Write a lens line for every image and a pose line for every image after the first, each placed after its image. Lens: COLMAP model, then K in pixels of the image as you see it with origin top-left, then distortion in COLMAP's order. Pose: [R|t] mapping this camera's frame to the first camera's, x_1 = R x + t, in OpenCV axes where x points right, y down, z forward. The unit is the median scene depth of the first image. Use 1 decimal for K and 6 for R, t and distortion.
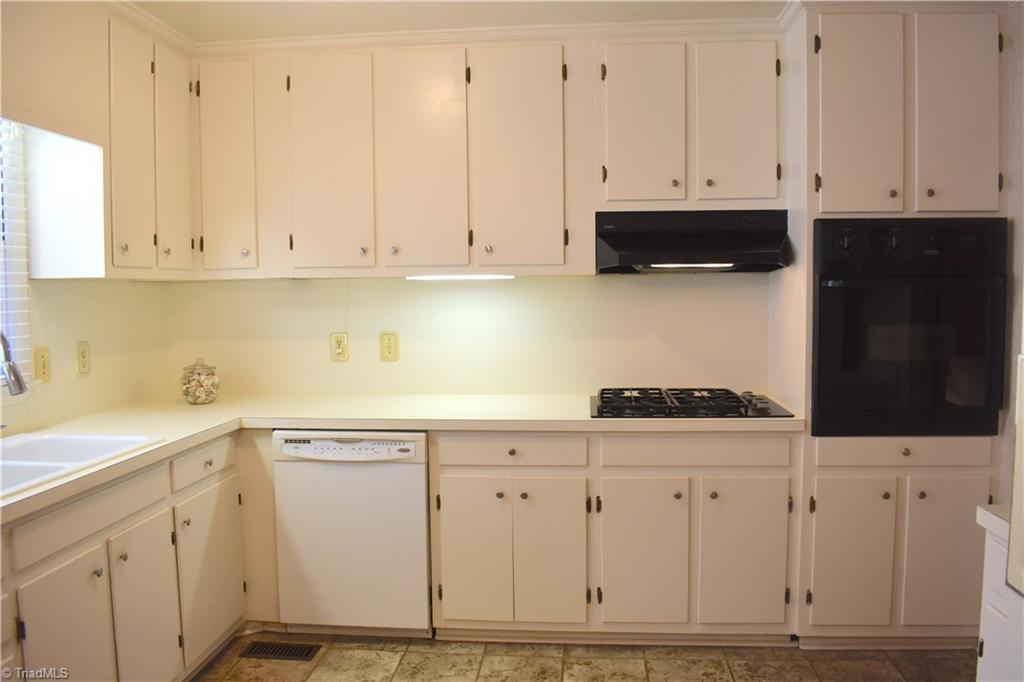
lens RADIAL K [[799.2, 0, 512.0], [0, 799.2, 341.0], [0, 0, 1]] dist [-0.095156, 0.009539]
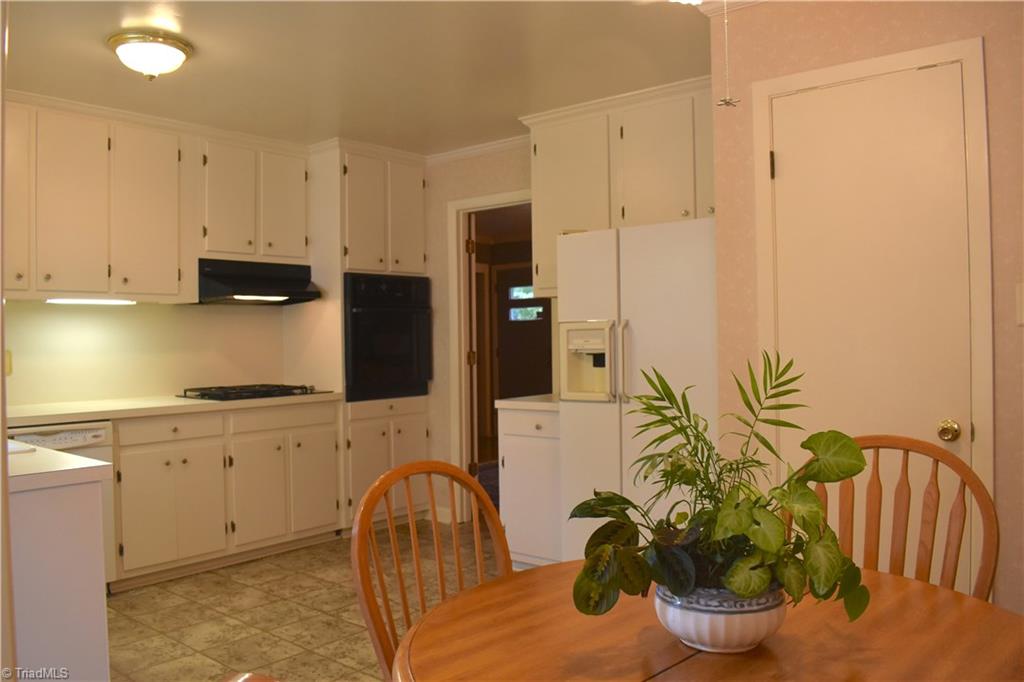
lens RADIAL K [[799.2, 0, 512.0], [0, 799.2, 341.0], [0, 0, 1]] dist [-0.095156, 0.009539]
pose [[0.565346, -0.001914, 0.824851, -0.761000], [0.063873, 0.997096, -0.041464, 0.079166], [-0.822377, 0.076127, 0.563827, -0.229458]]
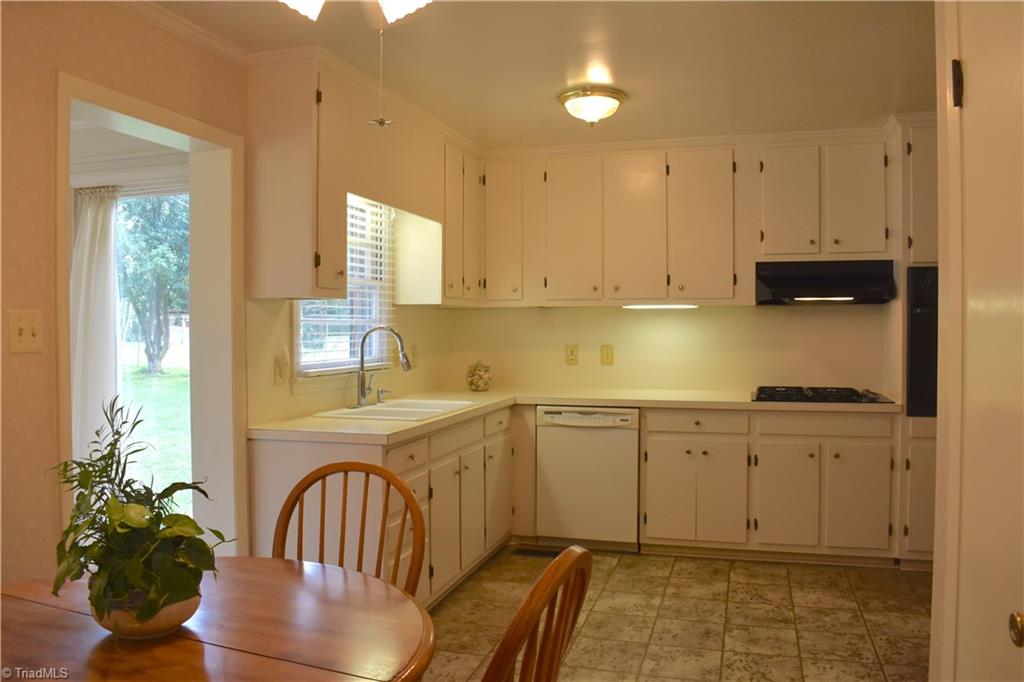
lens RADIAL K [[799.2, 0, 512.0], [0, 799.2, 341.0], [0, 0, 1]] dist [-0.095156, 0.009539]
pose [[0.980704, 0.011841, -0.195137, -0.050253], [-0.020791, 0.998820, -0.043879, 0.057237], [0.194388, 0.047090, 0.979794, -0.521558]]
